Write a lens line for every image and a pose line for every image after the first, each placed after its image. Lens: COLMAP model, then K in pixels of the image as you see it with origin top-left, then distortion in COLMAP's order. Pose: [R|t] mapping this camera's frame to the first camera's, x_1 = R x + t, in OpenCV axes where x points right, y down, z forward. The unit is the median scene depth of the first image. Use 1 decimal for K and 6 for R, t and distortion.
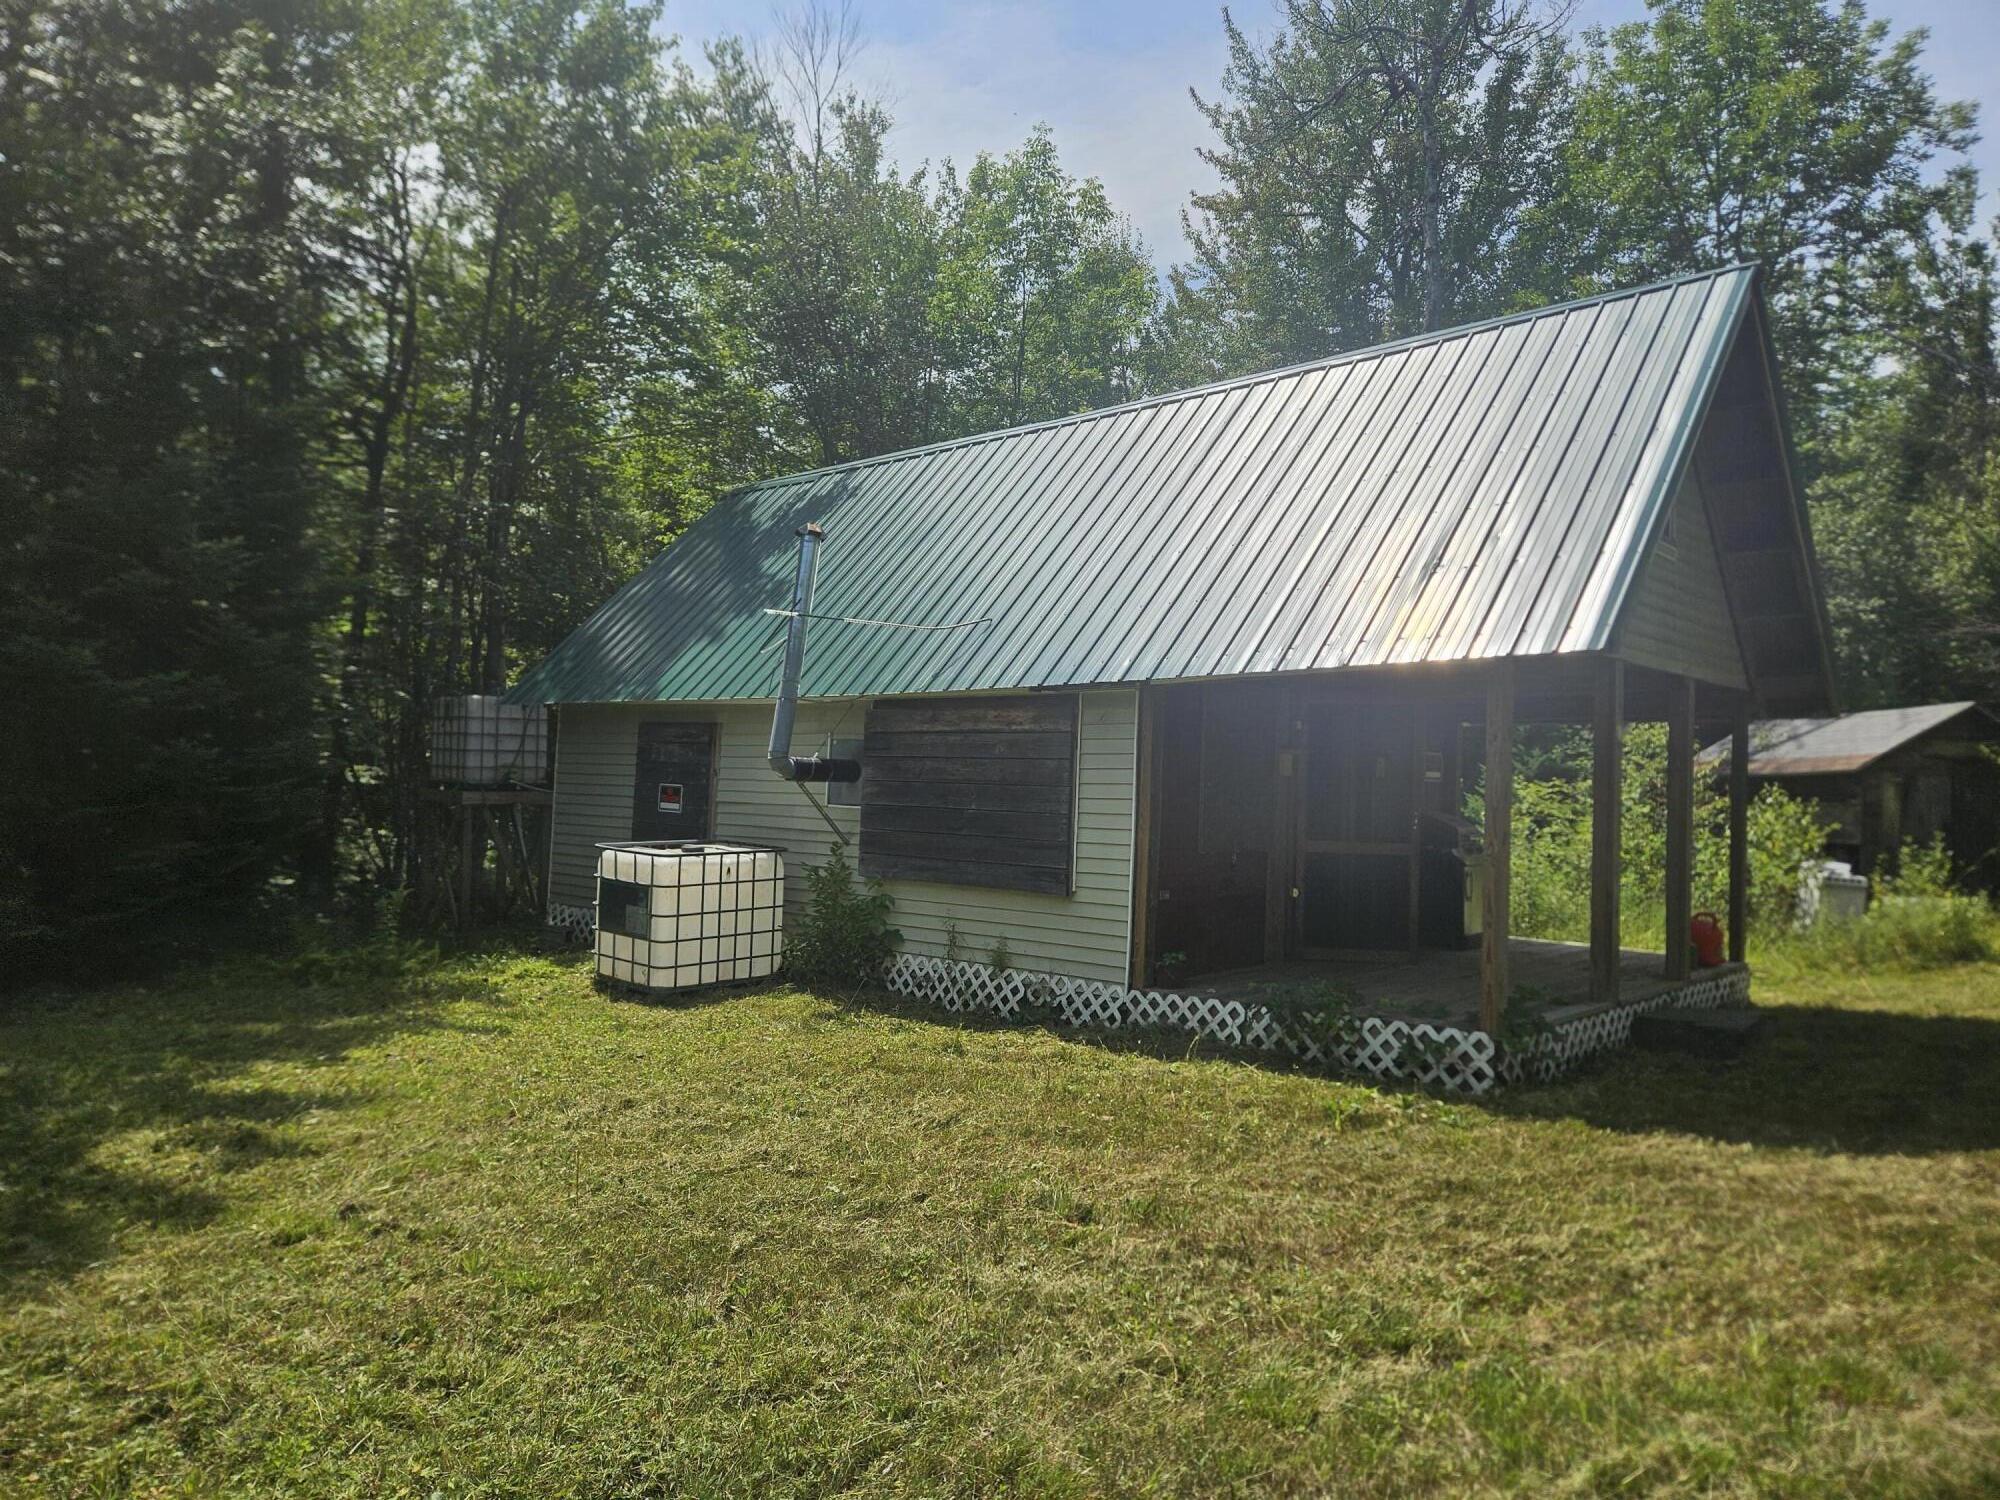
lens RADIAL K [[1336.1, 0, 1014.0], [0, 1336.1, 754.2], [0, 0, 1]] dist [0.063594, -0.055122]
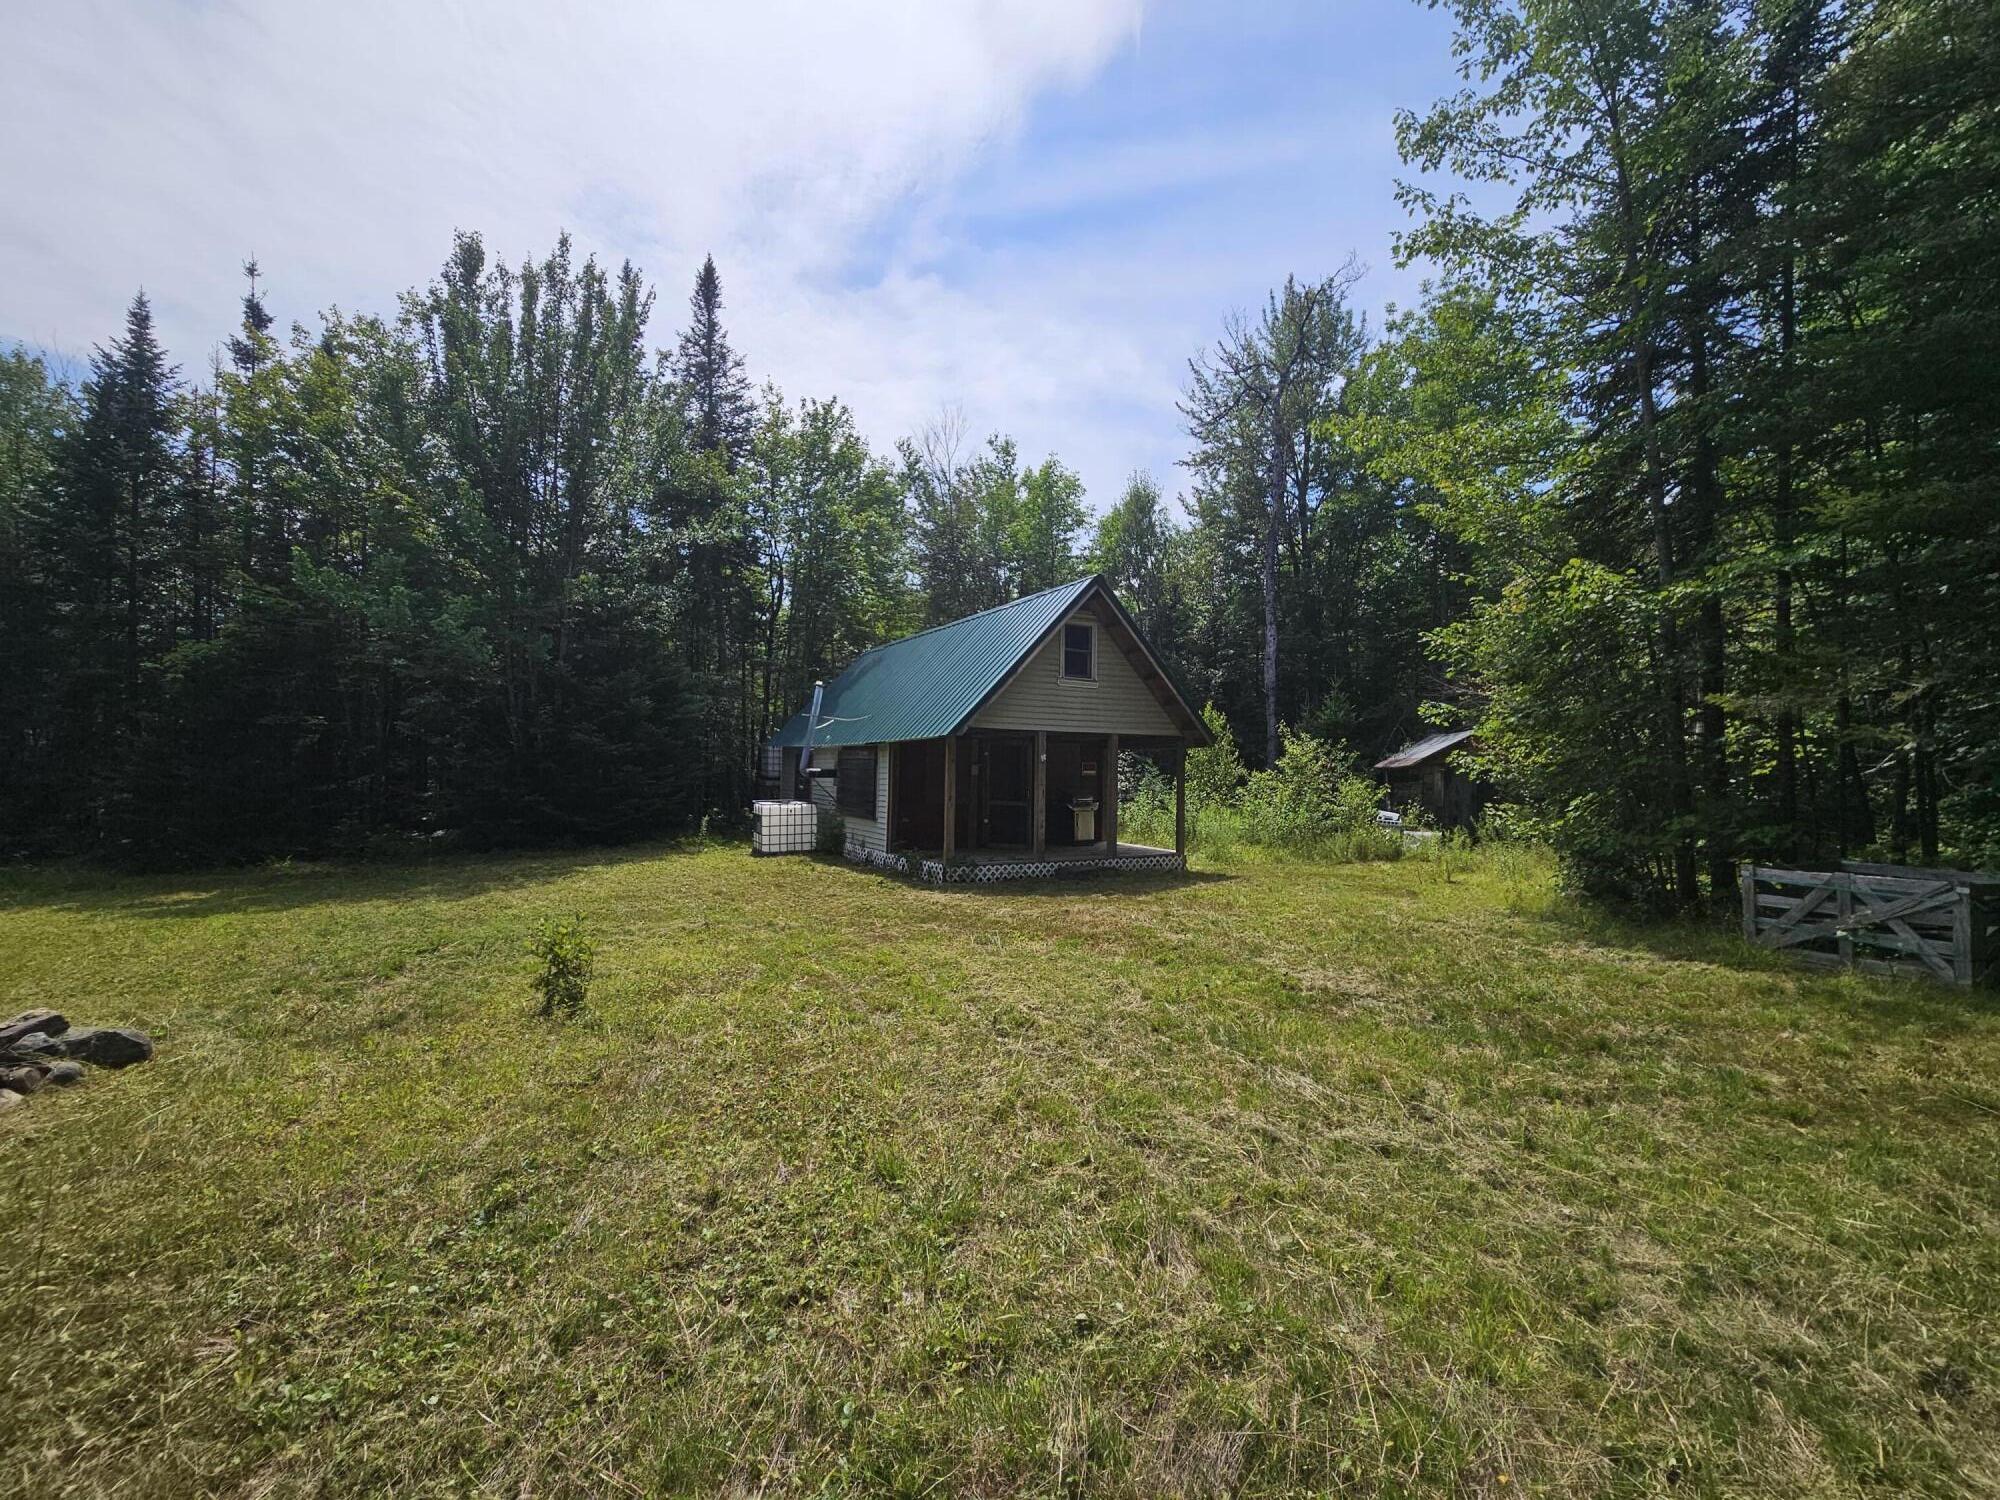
lens RADIAL K [[815.0, 0, 997.8], [0, 815.0, 751.3], [0, 0, 1]] dist [0.004133, -0.000843]
pose [[0.948380, -0.013829, -0.316836, 0.706529], [0.013788, 0.999902, -0.002370, -0.023815], [0.316838, -0.002121, 0.948477, -0.433787]]
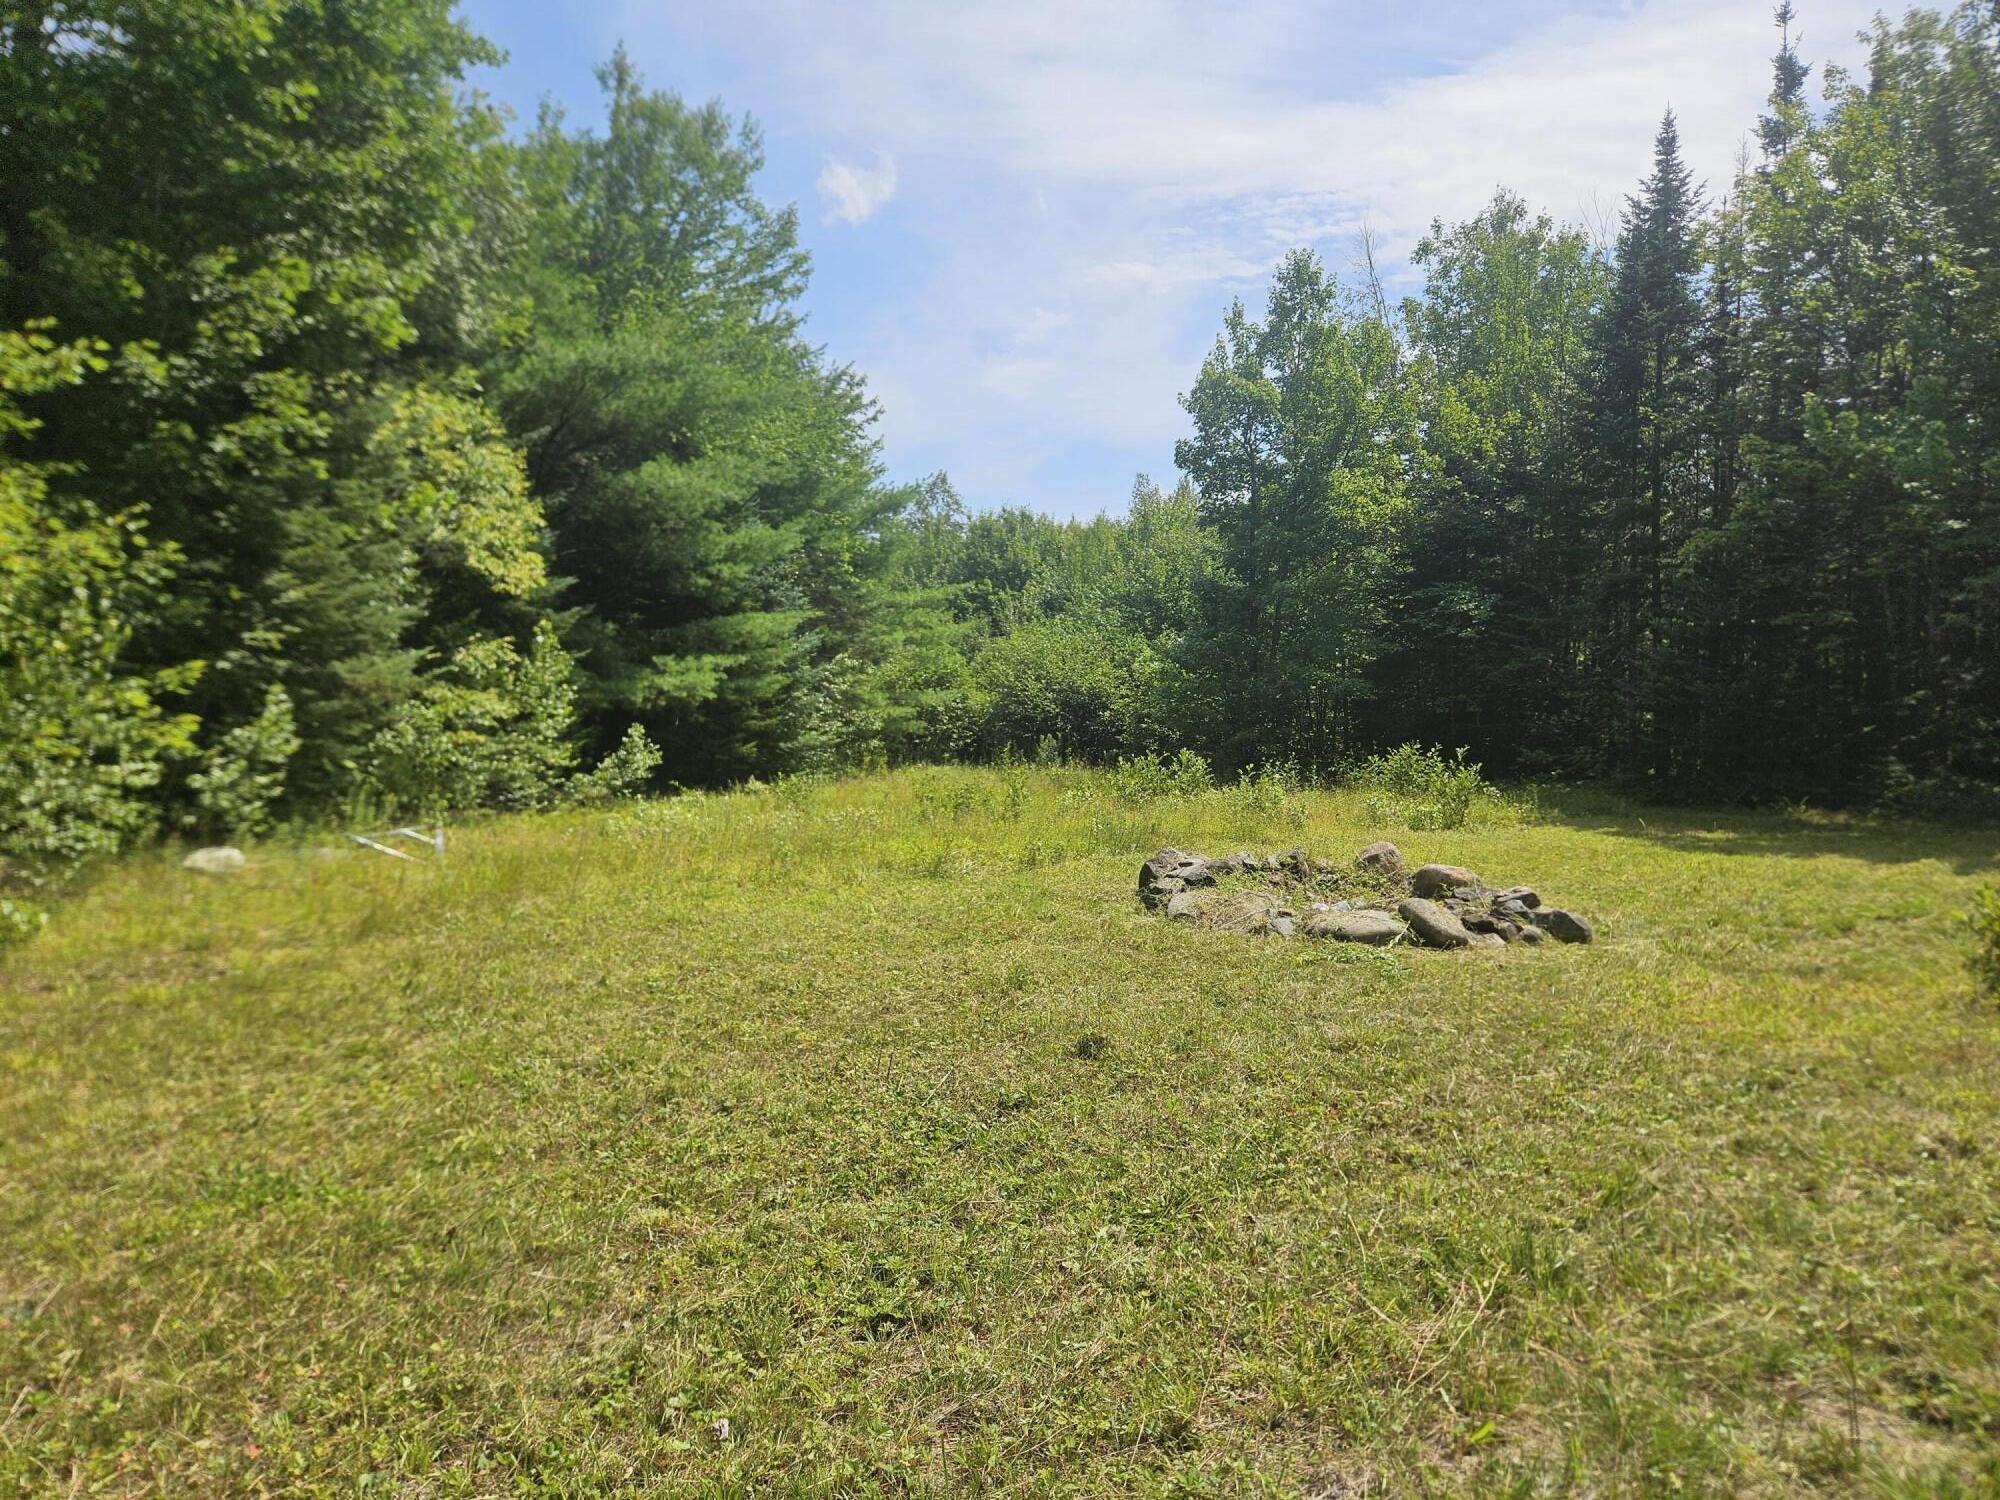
lens RADIAL K [[1336.1, 0, 988.2], [0, 1336.1, 735.6], [0, 0, 1]] dist [0.063594, -0.055122]
pose [[-0.040296, 0.031468, -0.998692, 0.995865], [0.019479, 0.999339, 0.030702, -0.023555], [0.998998, -0.018217, -0.040882, -0.495879]]
